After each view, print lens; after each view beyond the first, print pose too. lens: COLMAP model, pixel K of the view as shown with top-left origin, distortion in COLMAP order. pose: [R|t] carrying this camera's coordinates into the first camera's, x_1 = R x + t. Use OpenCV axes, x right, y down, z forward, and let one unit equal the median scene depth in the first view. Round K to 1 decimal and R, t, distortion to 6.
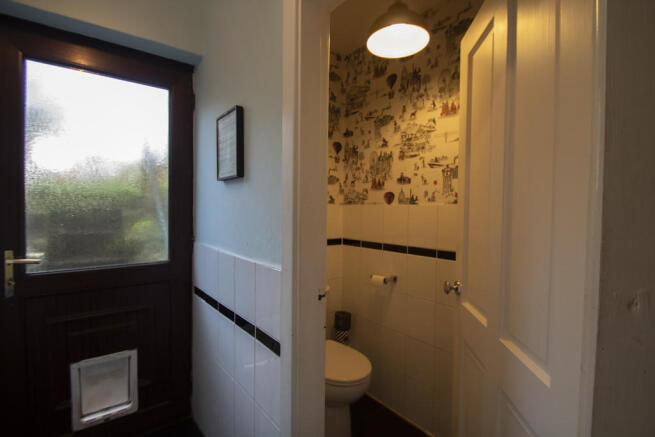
lens RADIAL K [[305.2, 0, 327.6], [0, 305.2, 218.4], [0, 0, 1]] dist [0.011041, -0.000576]
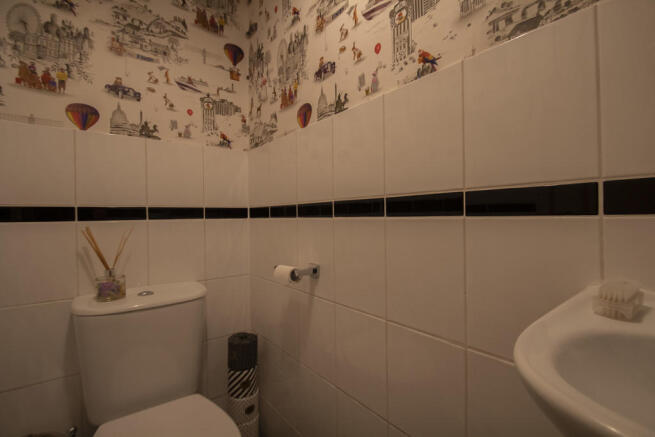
lens RADIAL K [[305.2, 0, 327.2], [0, 305.2, 217.0], [0, 0, 1]] dist [0.011041, -0.000576]
pose [[0.999308, -0.036710, 0.005976, 0.214224], [0.036764, 0.999283, -0.009094, 0.103588], [-0.005638, 0.009307, 0.999941, 0.446685]]
